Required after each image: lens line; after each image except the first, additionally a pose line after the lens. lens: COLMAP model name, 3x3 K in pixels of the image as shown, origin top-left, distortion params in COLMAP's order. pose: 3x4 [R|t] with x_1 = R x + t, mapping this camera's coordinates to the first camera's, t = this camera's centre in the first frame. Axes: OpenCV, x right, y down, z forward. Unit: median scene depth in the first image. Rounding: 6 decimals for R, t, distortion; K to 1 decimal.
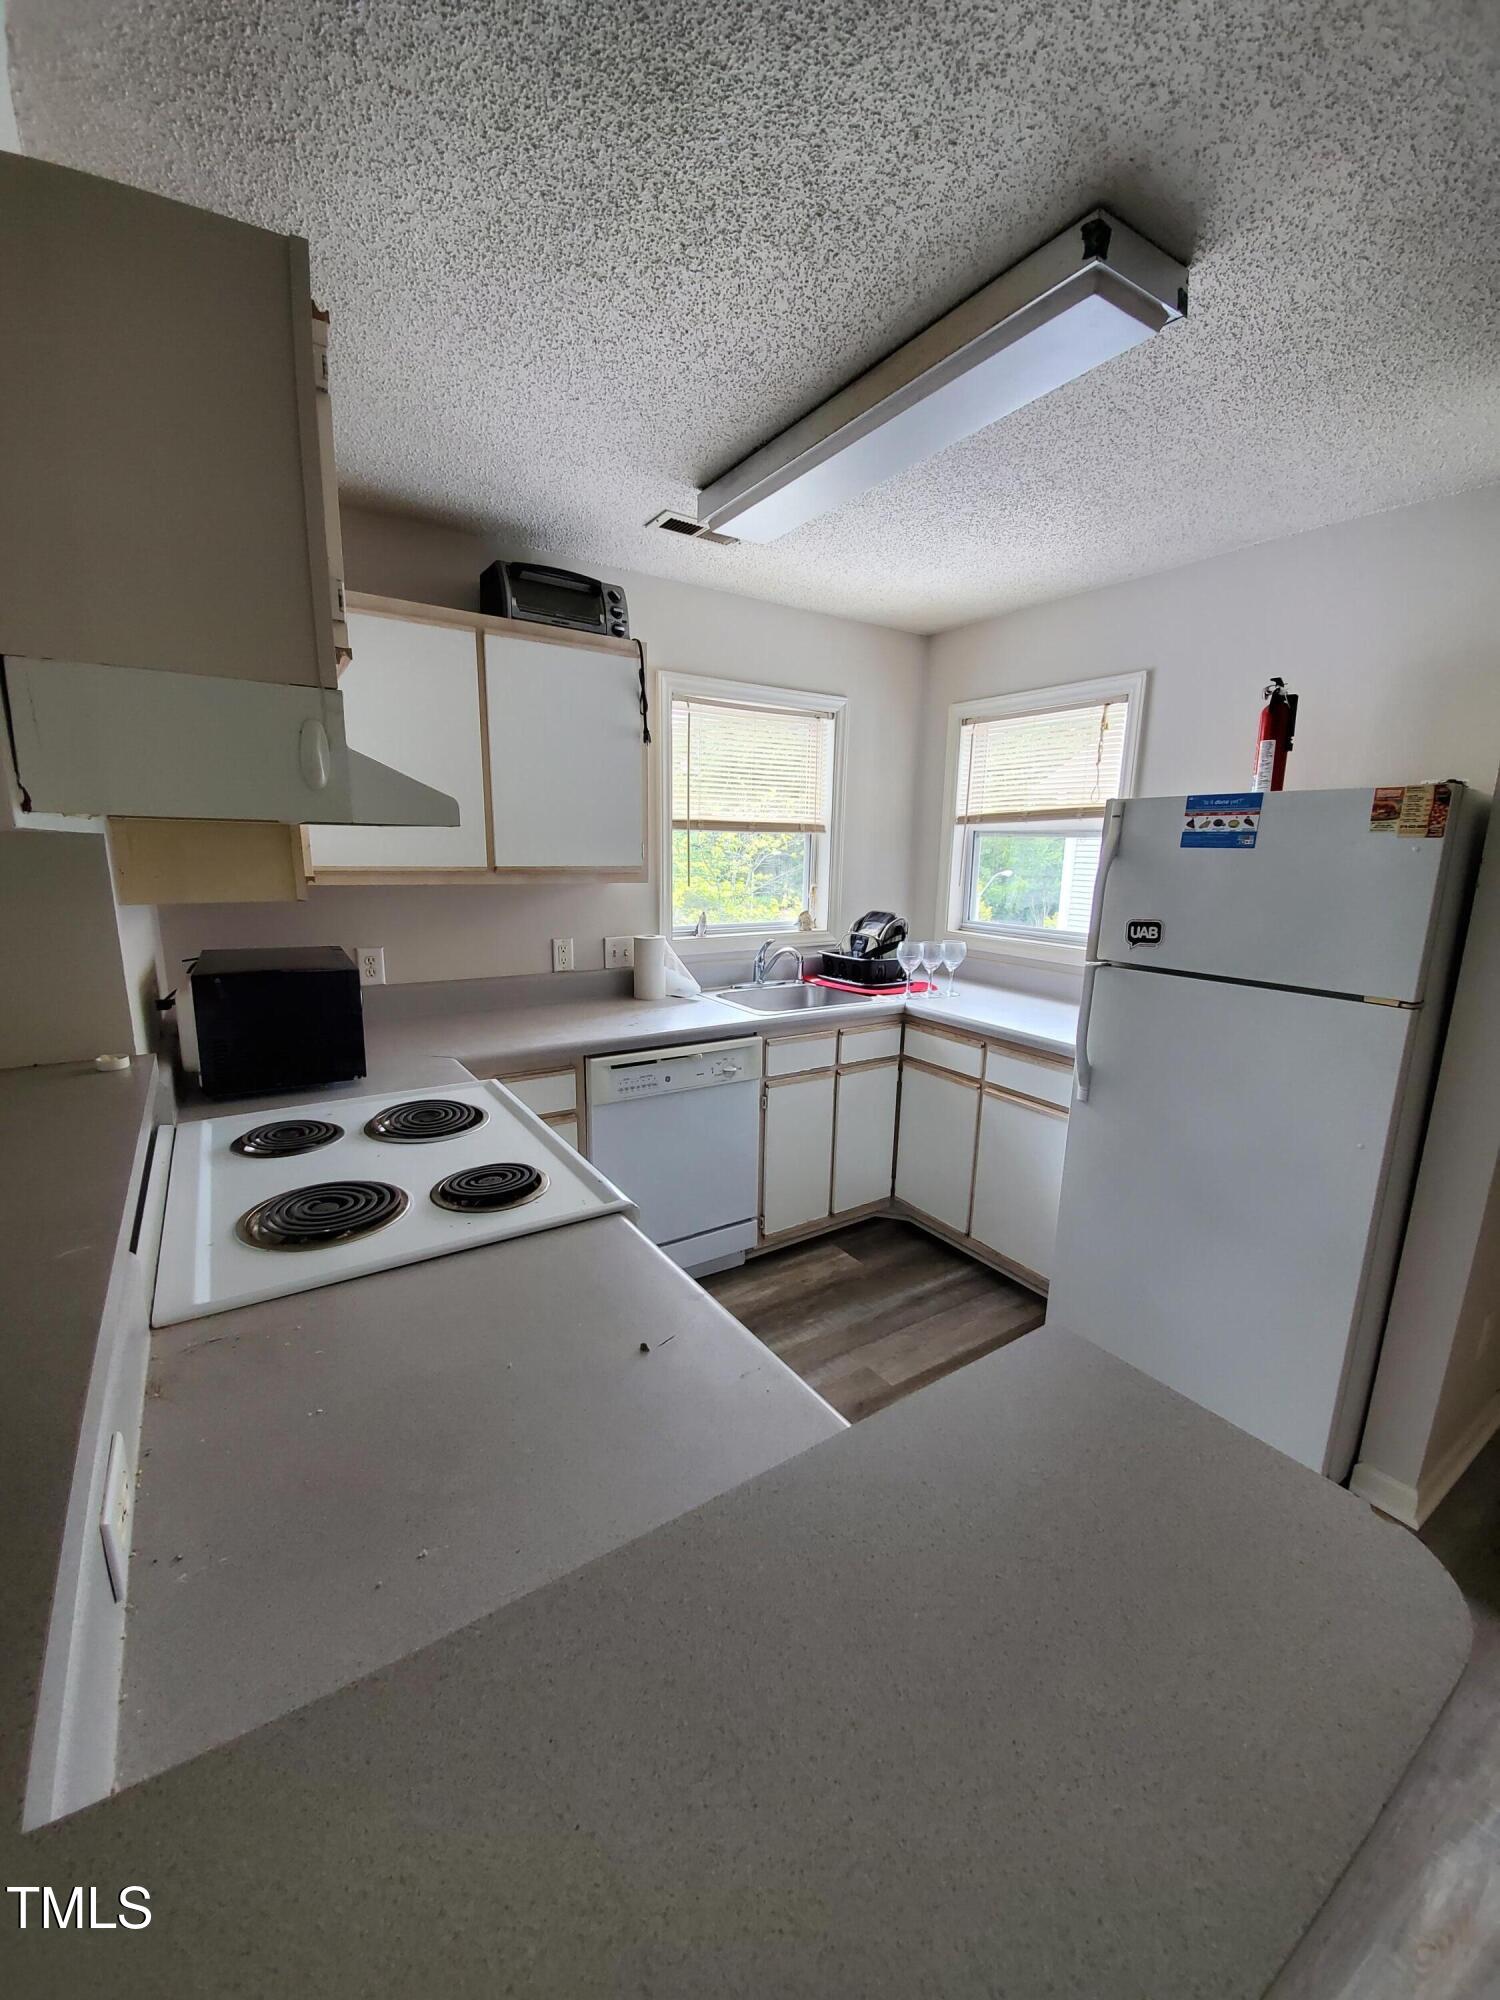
lens RADIAL K [[790.4, 0, 746.5], [0, 790.4, 1003.8], [0, 0, 1]] dist [-0.018347, -0.001329]
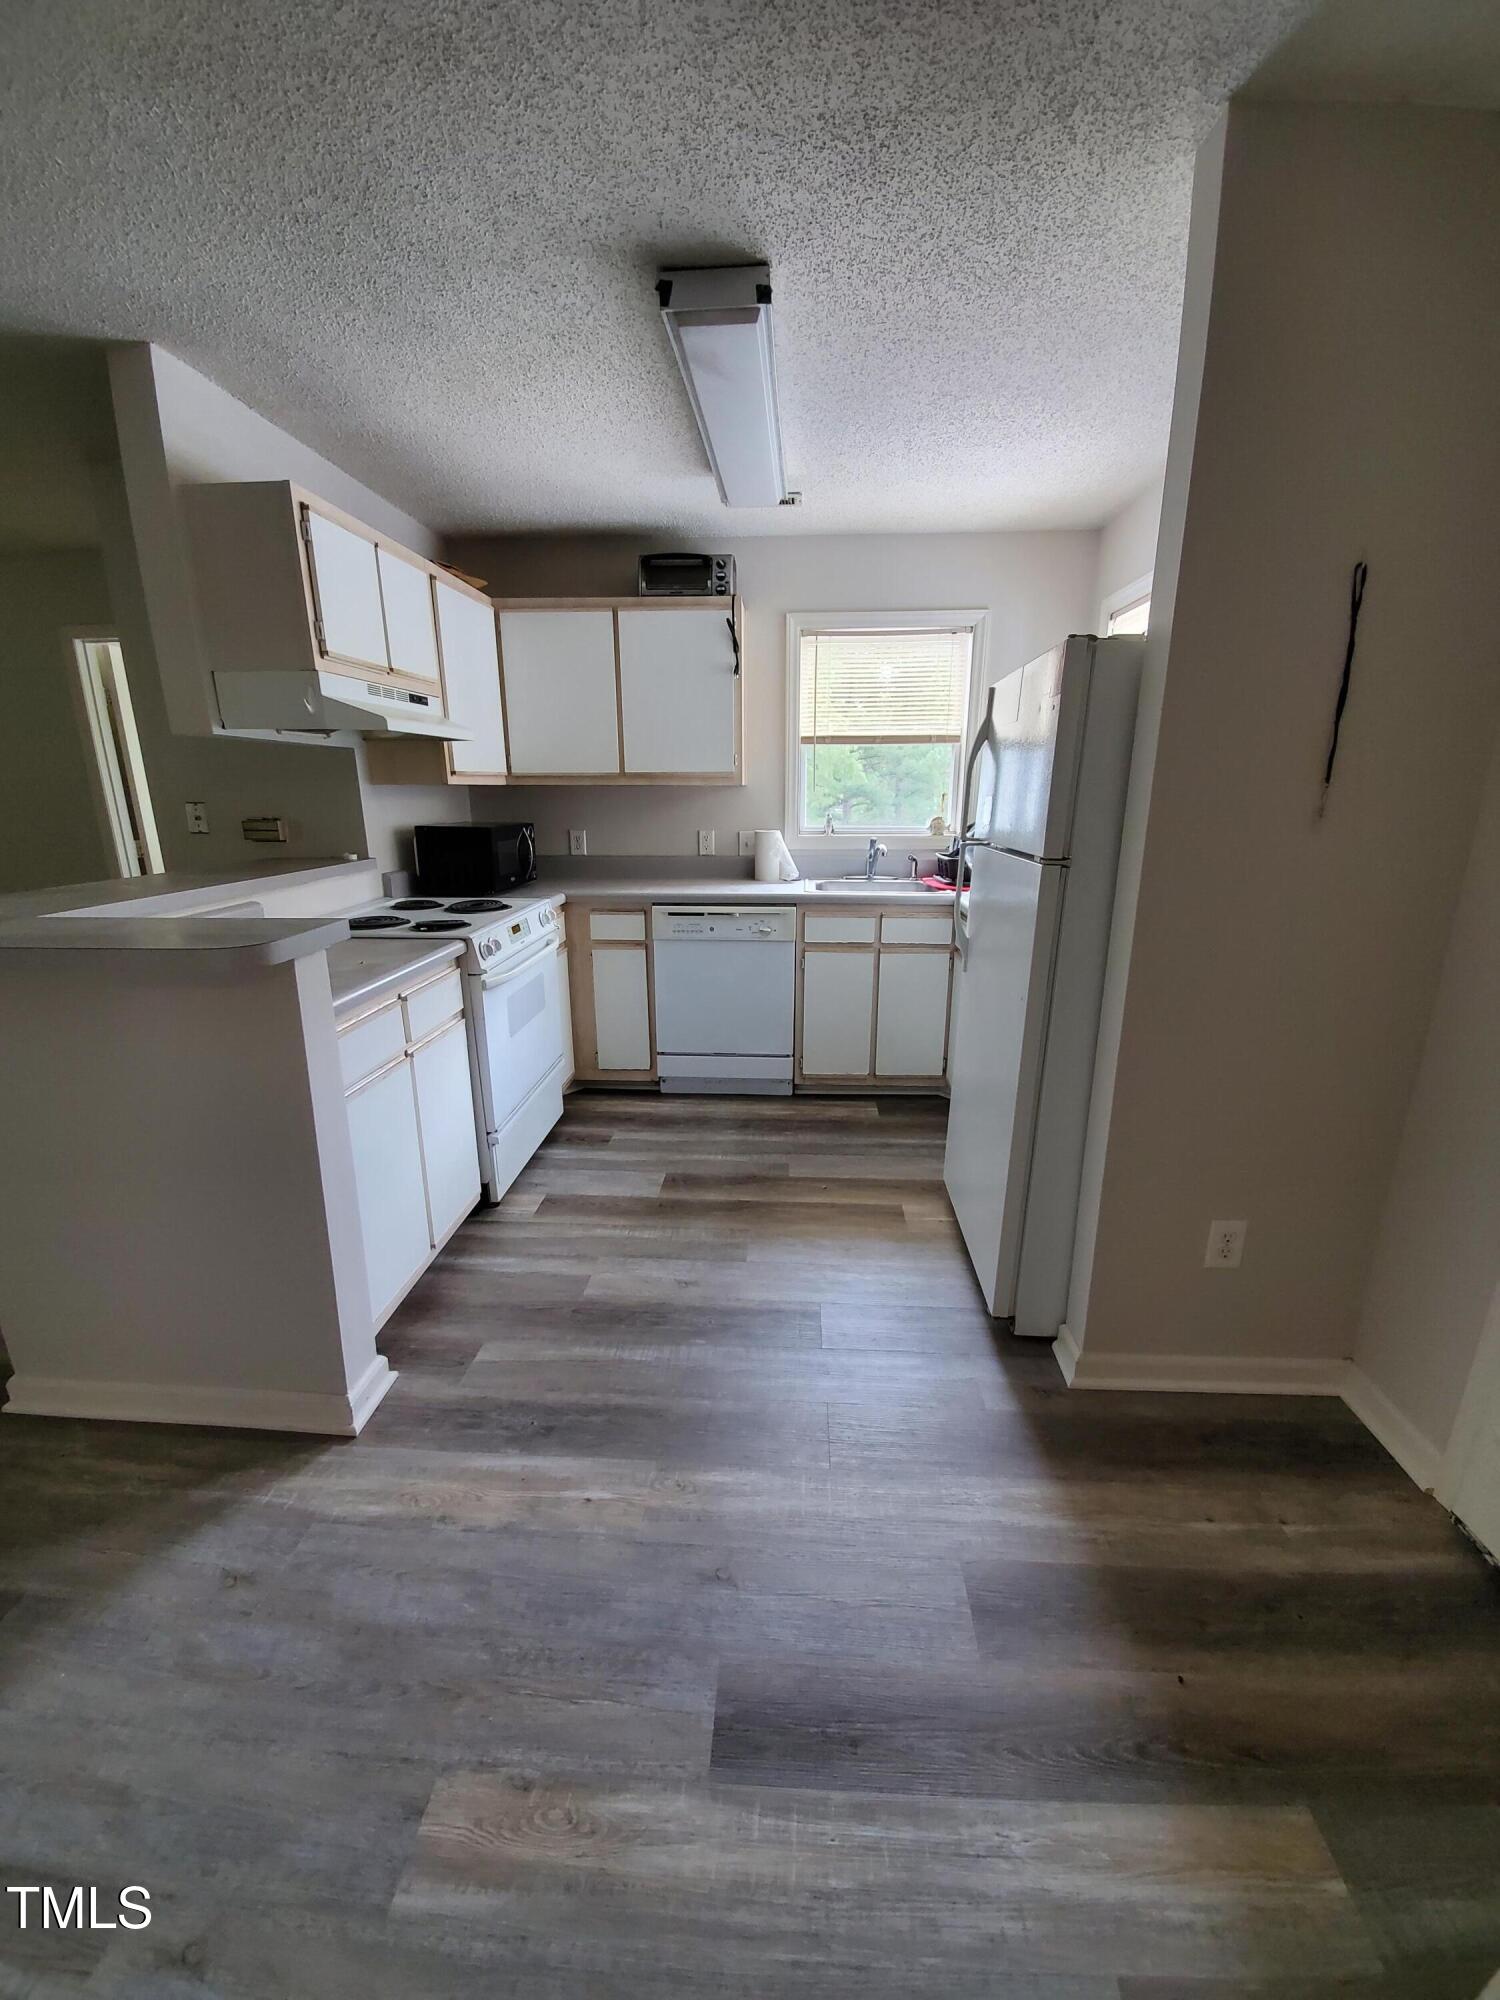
lens RADIAL K [[790.4, 0, 747.3], [0, 790.4, 1006.4], [0, 0, 1]] dist [-0.018347, -0.001329]
pose [[0.797007, 0.139961, -0.587530, 0.670928], [-0.102635, 0.990016, 0.096612, 0.078709], [0.595186, -0.016699, 0.803415, -0.045928]]
